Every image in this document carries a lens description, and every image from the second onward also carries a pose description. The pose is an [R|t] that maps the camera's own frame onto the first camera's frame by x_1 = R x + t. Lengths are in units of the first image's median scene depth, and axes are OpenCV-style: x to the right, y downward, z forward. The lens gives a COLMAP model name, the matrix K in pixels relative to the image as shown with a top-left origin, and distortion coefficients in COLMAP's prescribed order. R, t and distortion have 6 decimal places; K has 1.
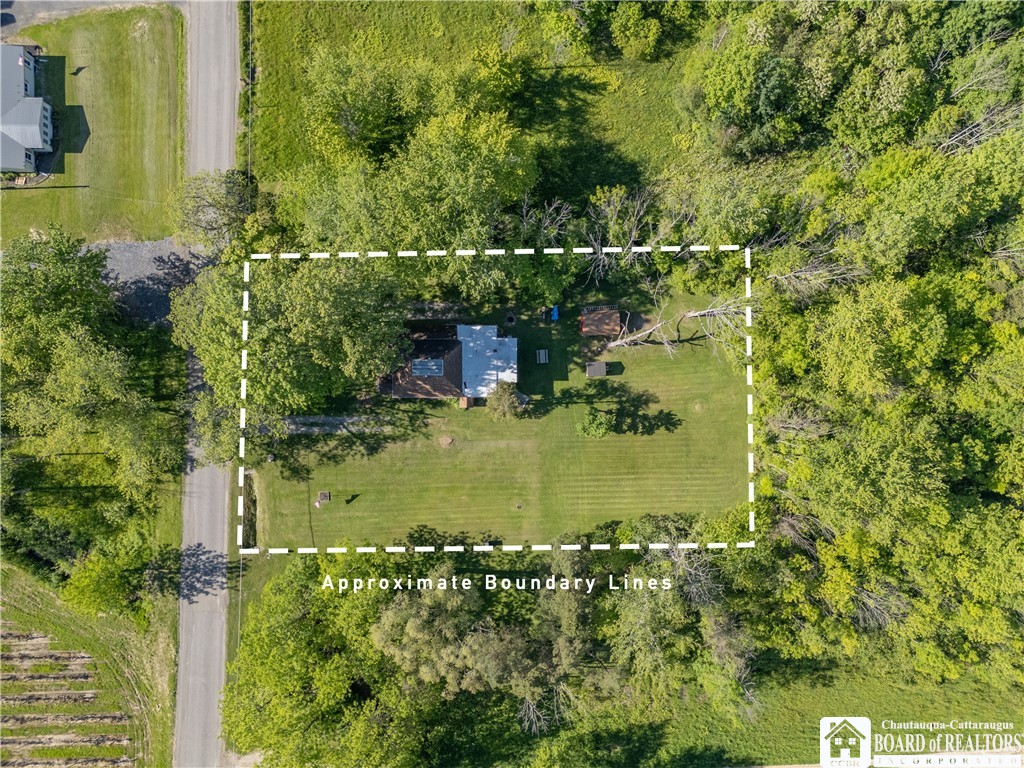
lens RADIAL K [[755.7, 0, 512.0], [0, 755.7, 384.0], [0, 0, 1]] dist [0.033192, -0.002887]
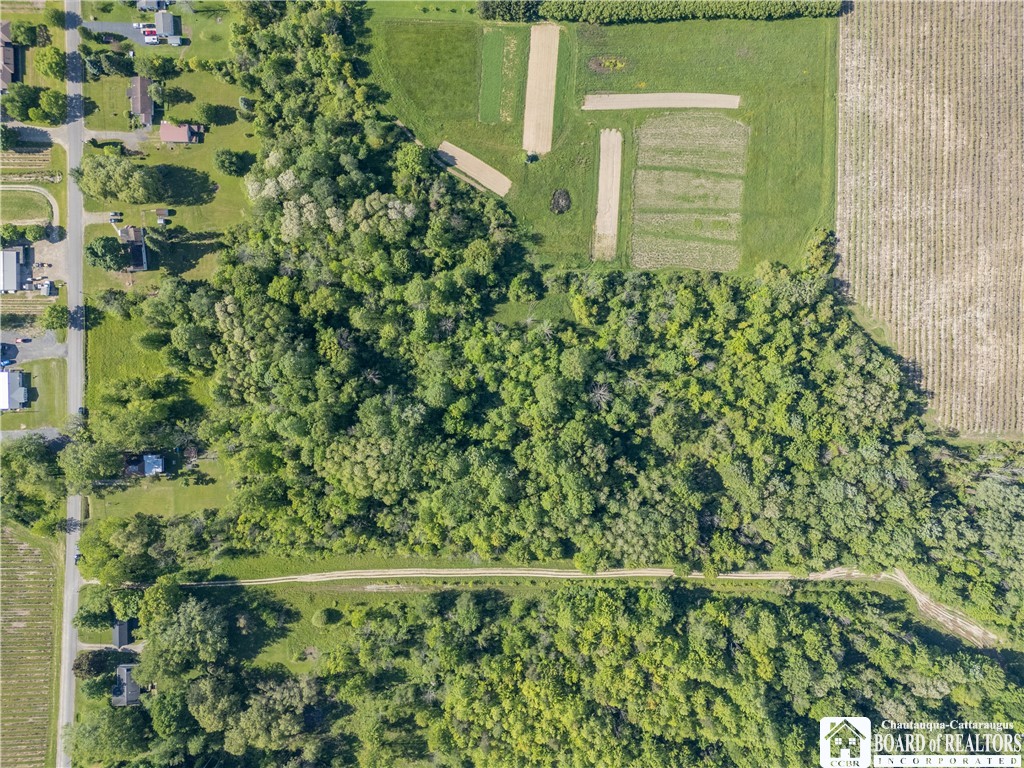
lens RADIAL K [[755.7, 0, 512.0], [0, 755.7, 384.0], [0, 0, 1]] dist [0.033192, -0.002887]
pose [[0.999986, 0.004950, 0.001612, 1.554675], [-0.005005, 0.999338, 0.036047, -0.520833], [-0.001433, -0.036055, 0.999349, -2.409861]]
